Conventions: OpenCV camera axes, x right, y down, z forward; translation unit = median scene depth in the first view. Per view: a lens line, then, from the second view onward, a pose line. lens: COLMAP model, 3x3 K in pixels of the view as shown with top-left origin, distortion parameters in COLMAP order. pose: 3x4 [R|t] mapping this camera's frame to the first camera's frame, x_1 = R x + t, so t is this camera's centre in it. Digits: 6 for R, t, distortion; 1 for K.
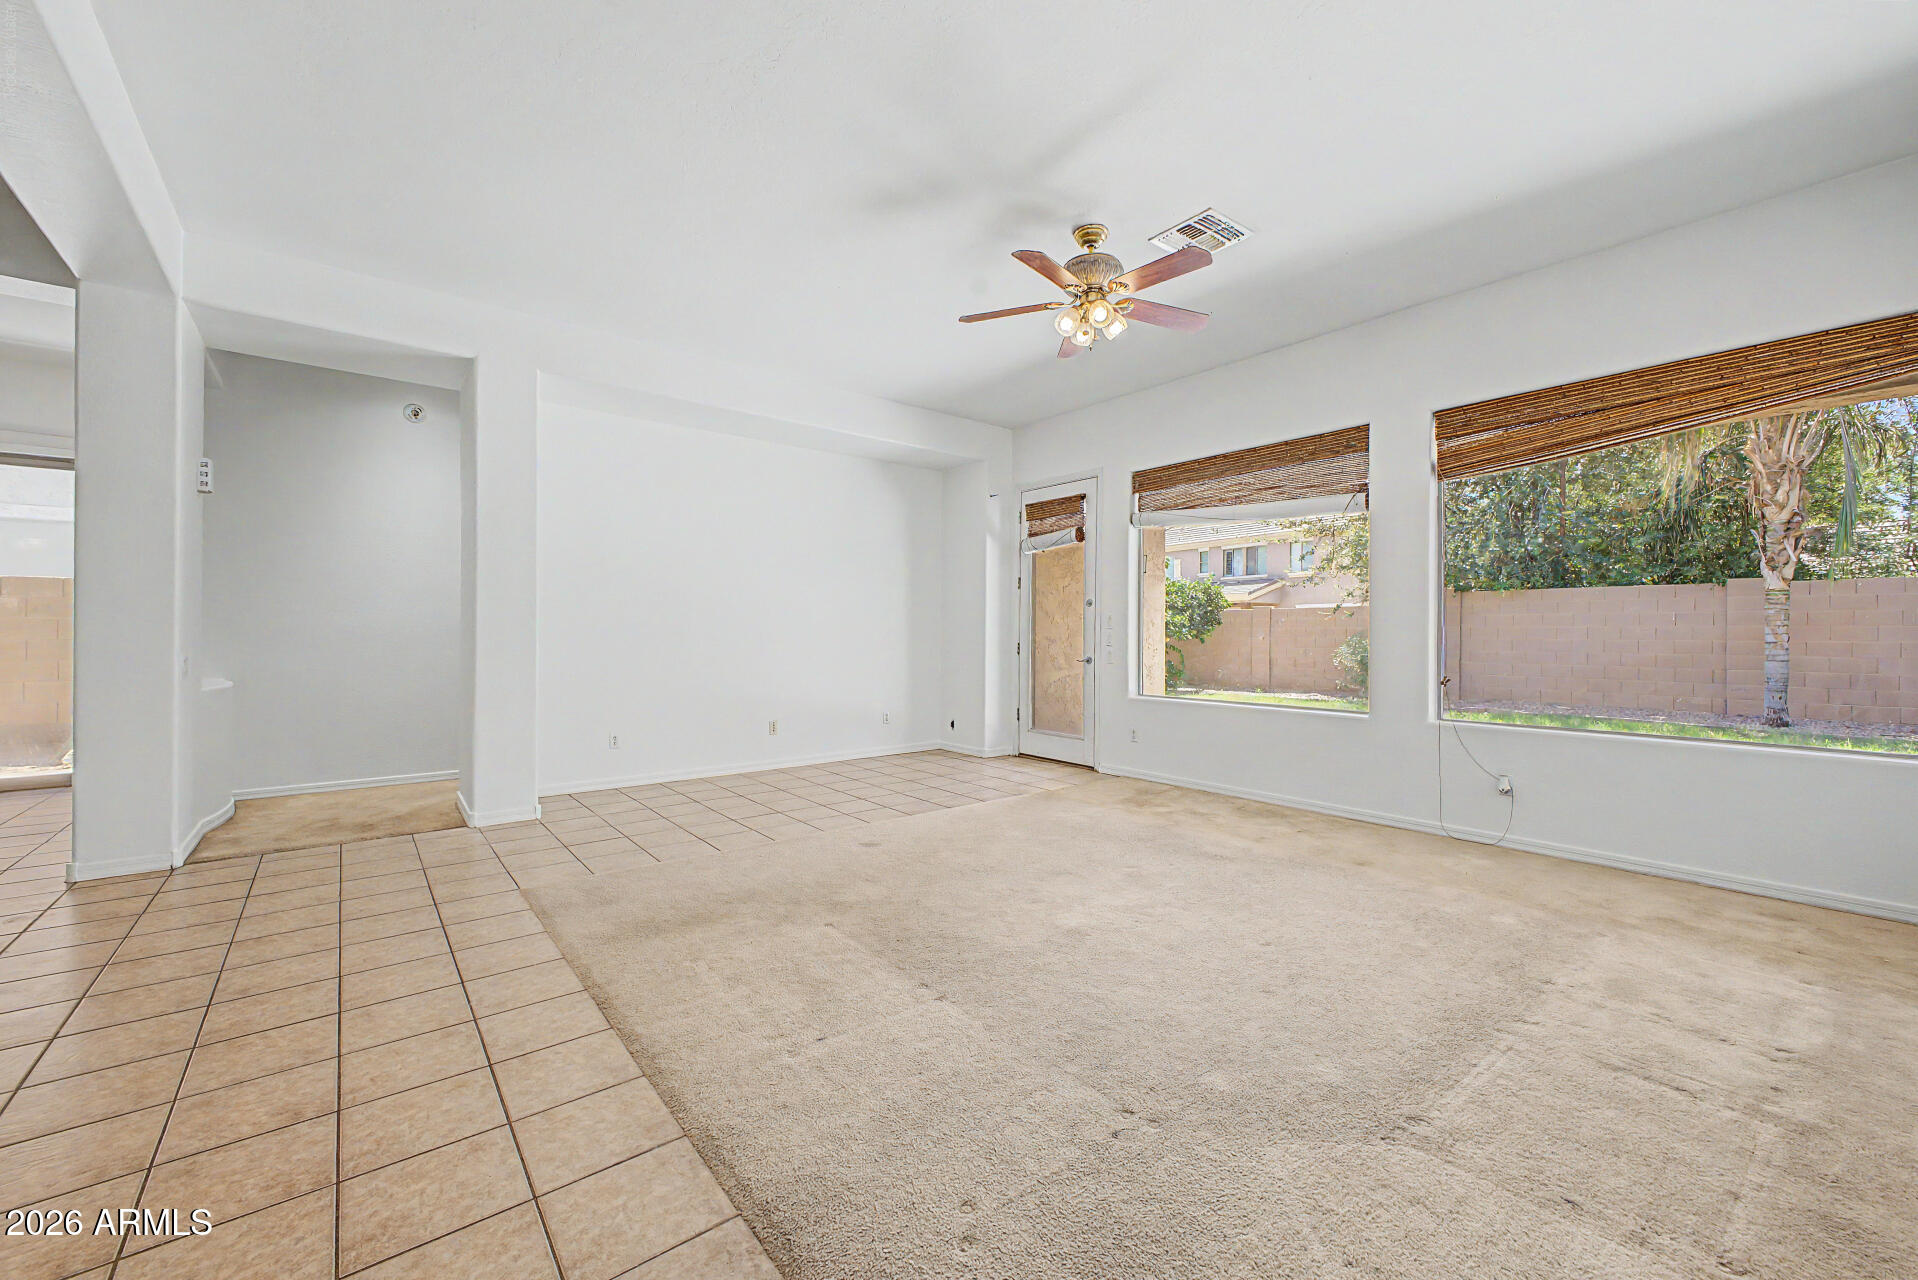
lens RADIAL K [[751.7, 0, 962.4], [0, 751.7, 636.6], [0, 0, 1]] dist [0.024126, -0.008233]
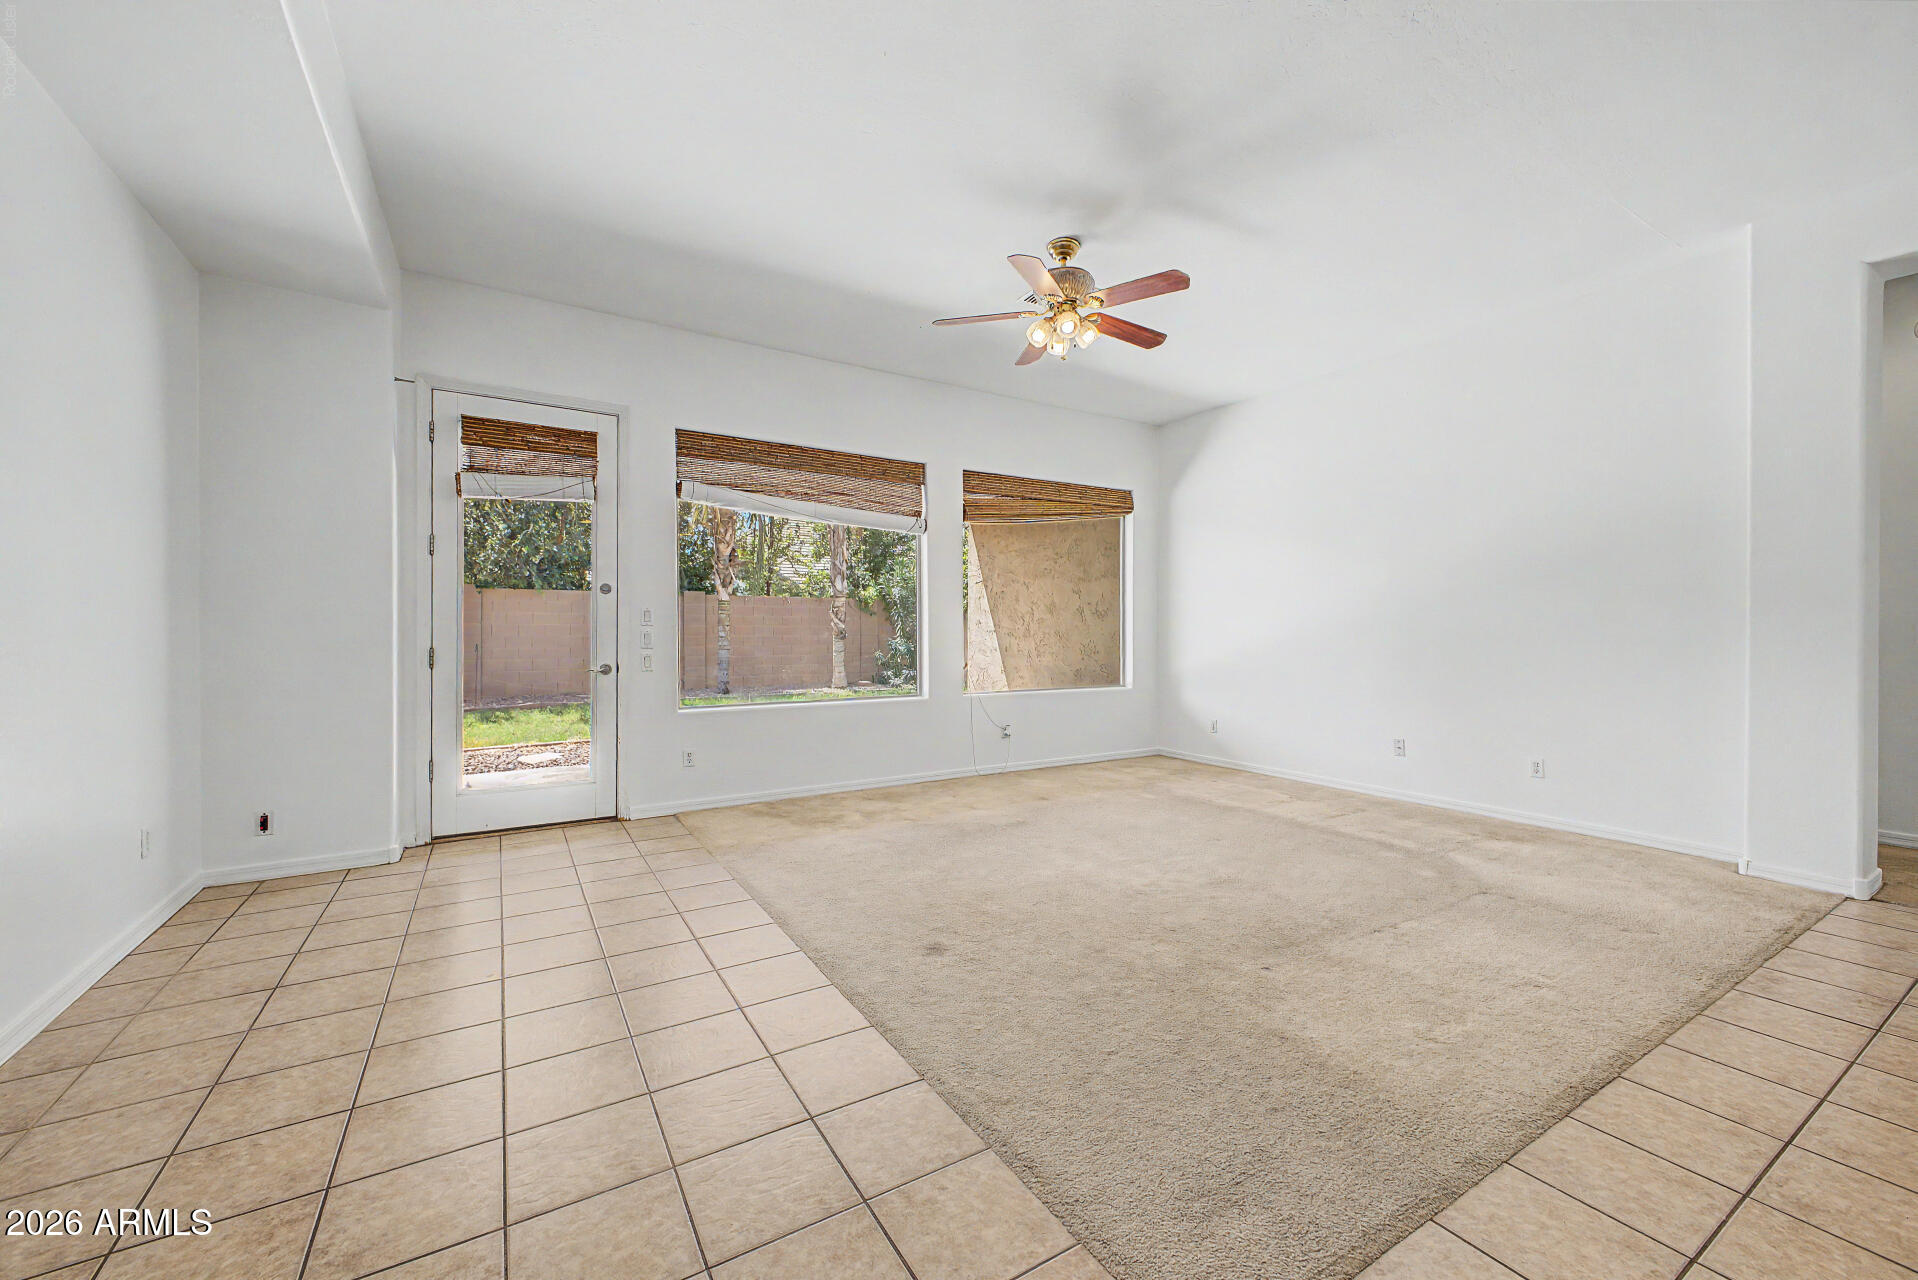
lens RADIAL K [[751.7, 0, 962.4], [0, 751.7, 636.6], [0, 0, 1]] dist [0.024126, -0.008233]
pose [[0.127612, -0.008329, 0.991789, -0.666328], [0.001919, 0.999965, 0.008151, -0.006263], [-0.991822, 0.000863, 0.127623, 0.759358]]
